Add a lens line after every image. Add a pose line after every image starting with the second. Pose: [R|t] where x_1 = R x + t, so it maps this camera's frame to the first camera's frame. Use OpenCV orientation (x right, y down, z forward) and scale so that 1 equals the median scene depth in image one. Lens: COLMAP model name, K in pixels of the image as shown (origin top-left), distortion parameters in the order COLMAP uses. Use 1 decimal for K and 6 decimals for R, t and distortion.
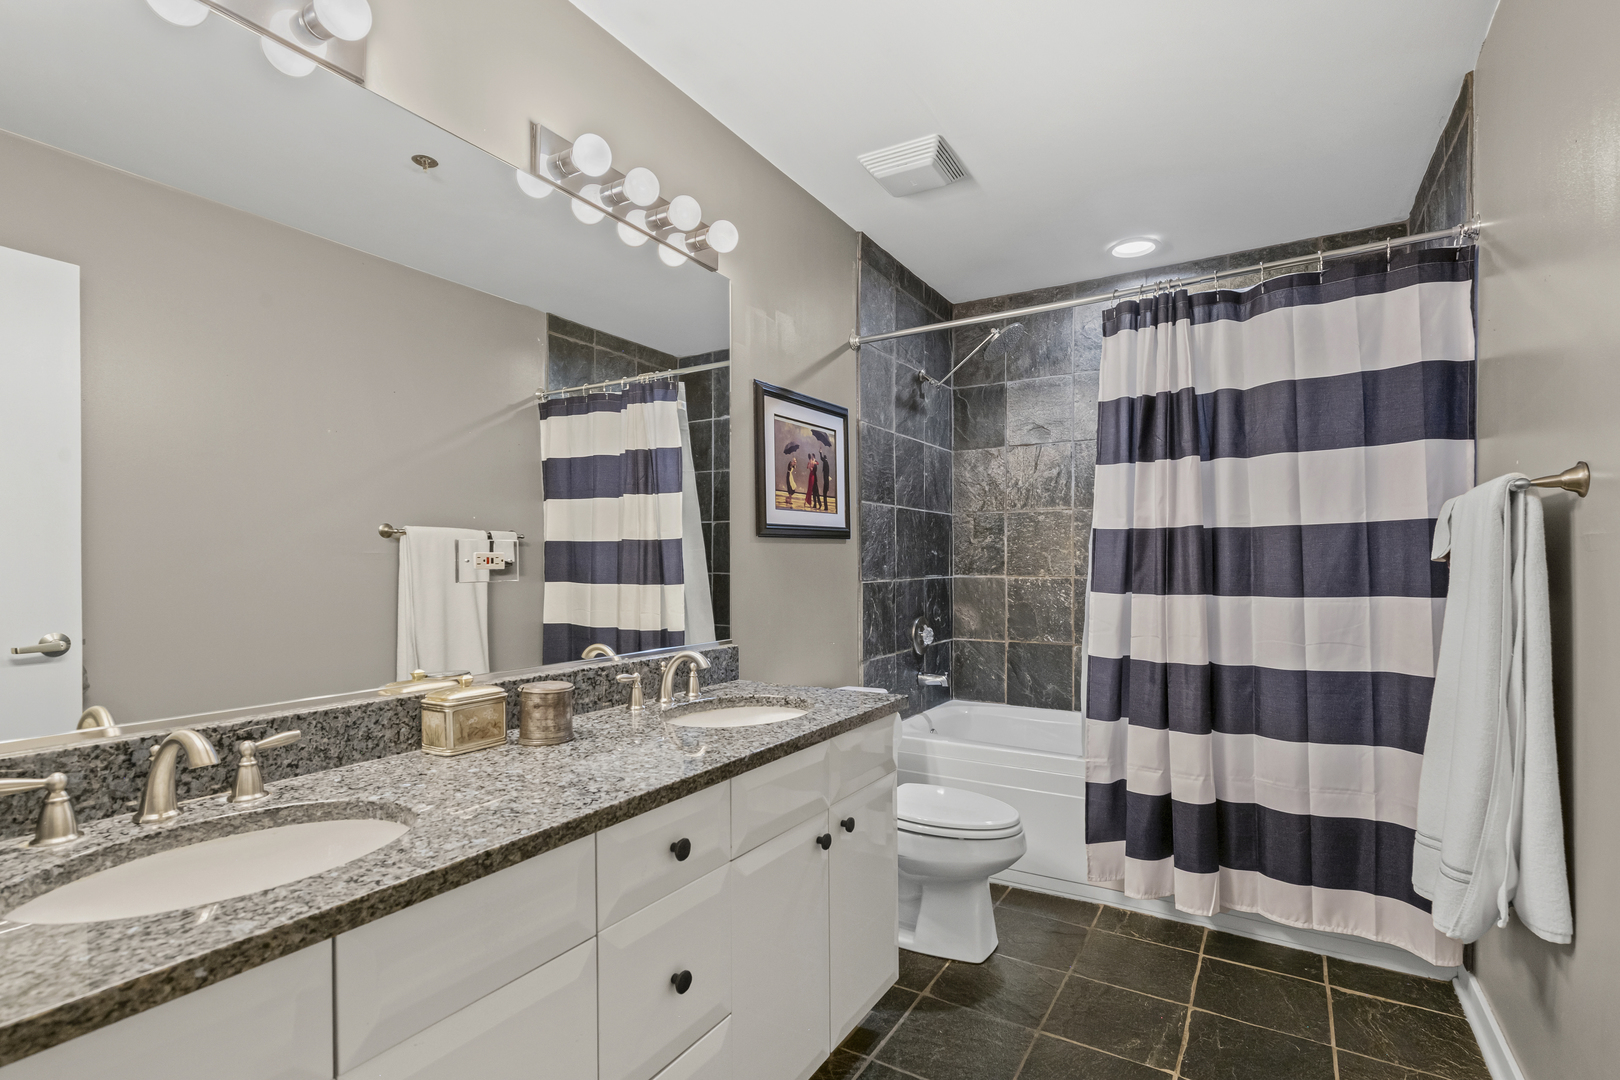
lens RADIAL K [[749.0, 0, 801.5], [0, 749.0, 553.8], [0, 0, 1]] dist [0.000827, -0.000497]
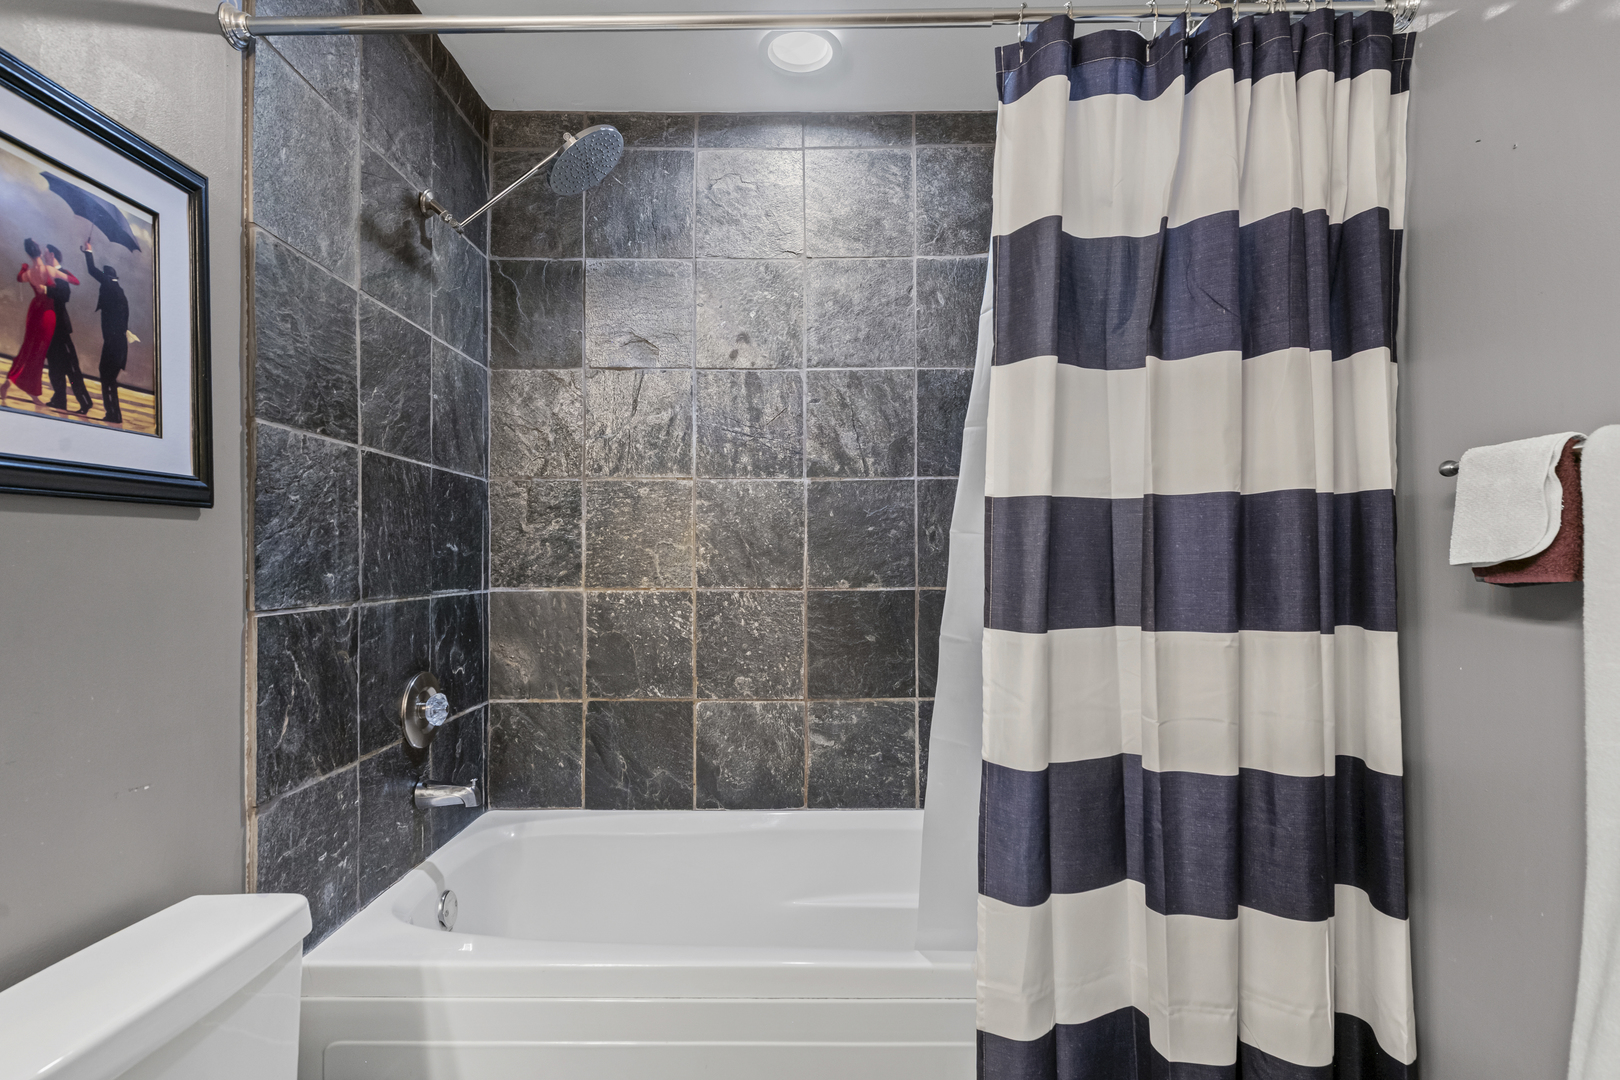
lens RADIAL K [[835.2, 0, 805.9], [0, 835.2, 561.7], [0, 0, 1]] dist [0.008965, -0.001652]
pose [[0.847501, 0.001372, 0.530792, 0.076178], [-0.006387, 0.999951, 0.007613, 0.002533], [-0.530755, -0.009842, 0.847468, 0.368526]]
